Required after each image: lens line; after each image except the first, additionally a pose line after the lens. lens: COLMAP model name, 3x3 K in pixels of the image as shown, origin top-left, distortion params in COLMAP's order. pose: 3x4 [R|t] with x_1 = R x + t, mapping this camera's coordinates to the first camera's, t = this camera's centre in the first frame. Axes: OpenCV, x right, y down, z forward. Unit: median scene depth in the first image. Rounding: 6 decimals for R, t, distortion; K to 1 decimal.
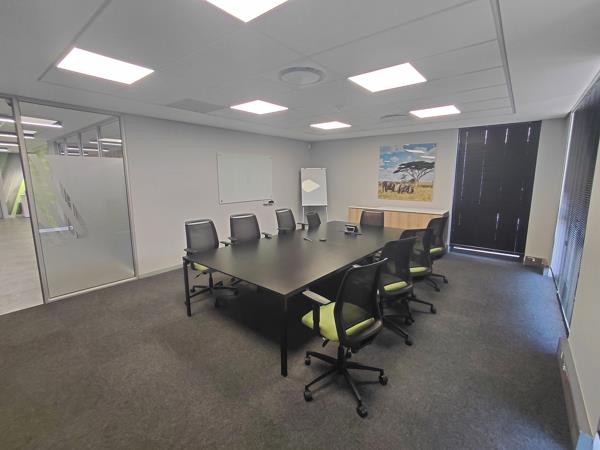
lens RADIAL K [[276.1, 0, 300.8], [0, 276.1, 225.6], [0, 0, 1]] dist [-0.001082, 0.000422]
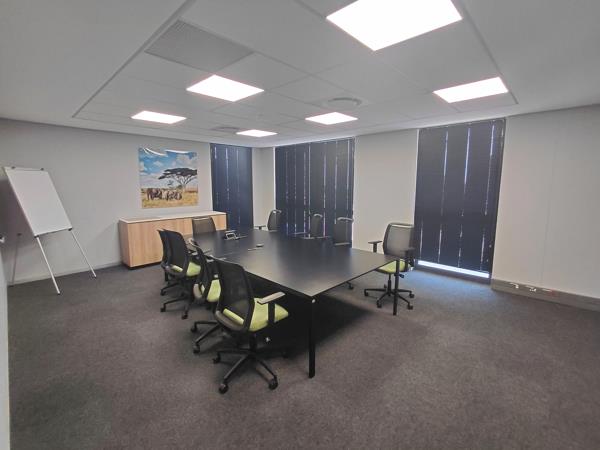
lens RADIAL K [[276.1, 0, 299.6], [0, 276.1, 223.0], [0, 0, 1]] dist [-0.001082, 0.000422]
pose [[0.084098, -0.144053, 0.985990, -0.560249], [0.177971, 0.975757, 0.127378, -0.082418], [-0.980436, 0.164765, 0.107697, 0.474267]]
